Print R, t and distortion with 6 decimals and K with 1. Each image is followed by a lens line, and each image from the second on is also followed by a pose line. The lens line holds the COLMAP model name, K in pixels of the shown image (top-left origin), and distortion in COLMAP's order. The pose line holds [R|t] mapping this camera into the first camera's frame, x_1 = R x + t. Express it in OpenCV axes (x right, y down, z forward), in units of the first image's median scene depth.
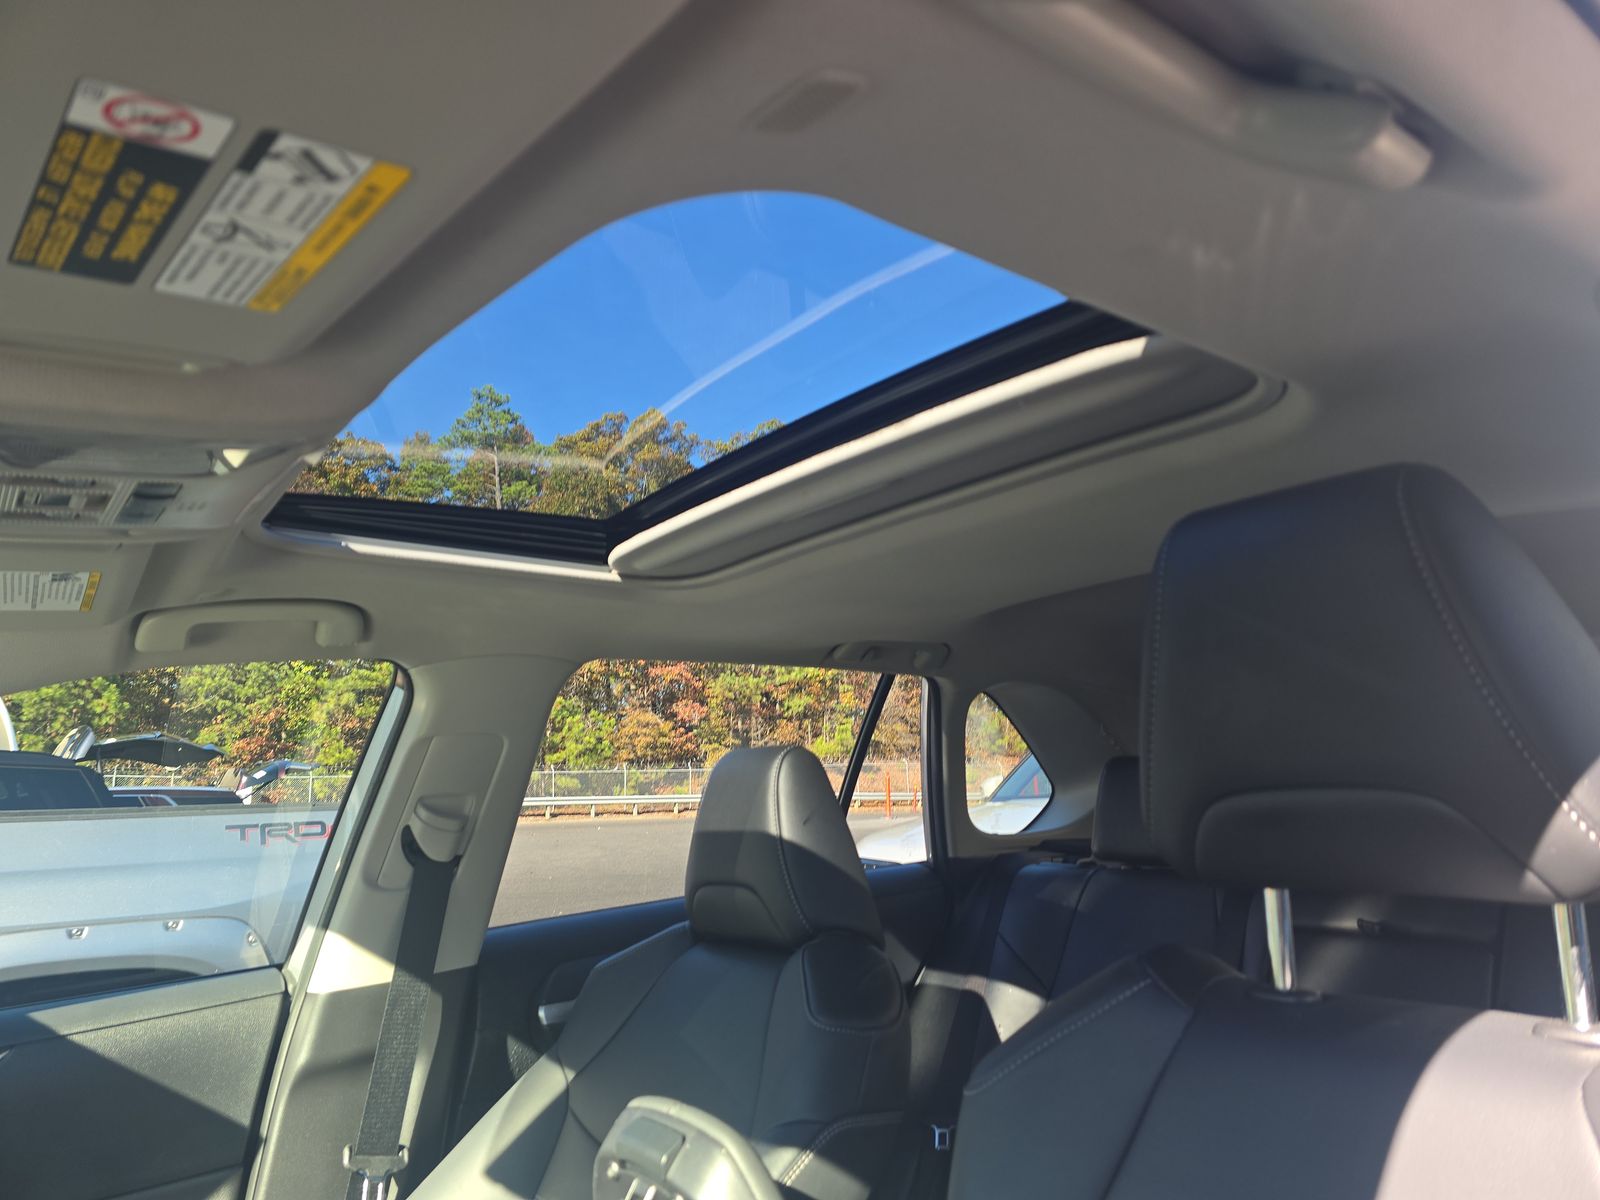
lens RADIAL K [[1065.2, 0, 800.0], [0, 1065.2, 600.0], [0, 0, 1]] dist [0.067003, -0.076249]
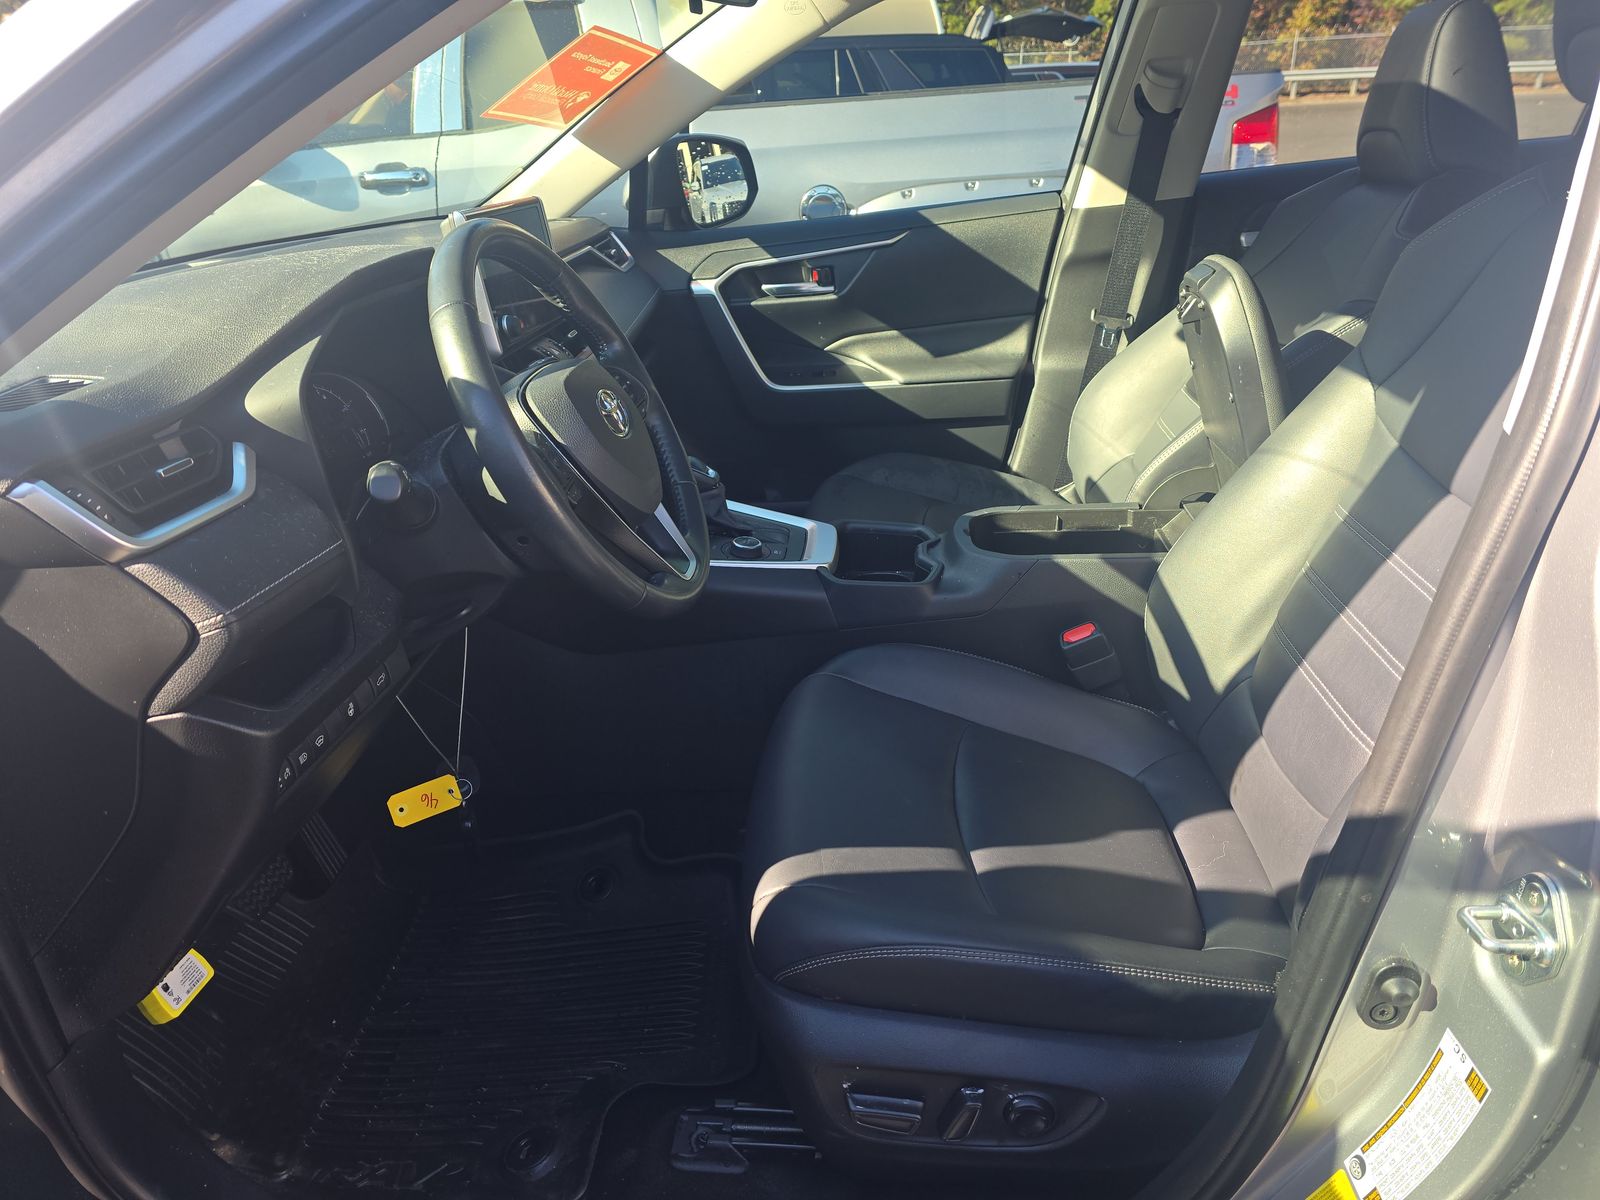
lens RADIAL K [[1065.2, 0, 800.0], [0, 1065.2, 600.0], [0, 0, 1]] dist [0.067003, -0.076249]
pose [[0.736711, 0.268830, -0.620473, 0.327413], [0.154338, 0.826510, 0.541351, -0.051238], [0.658359, -0.494582, 0.567408, -0.351484]]
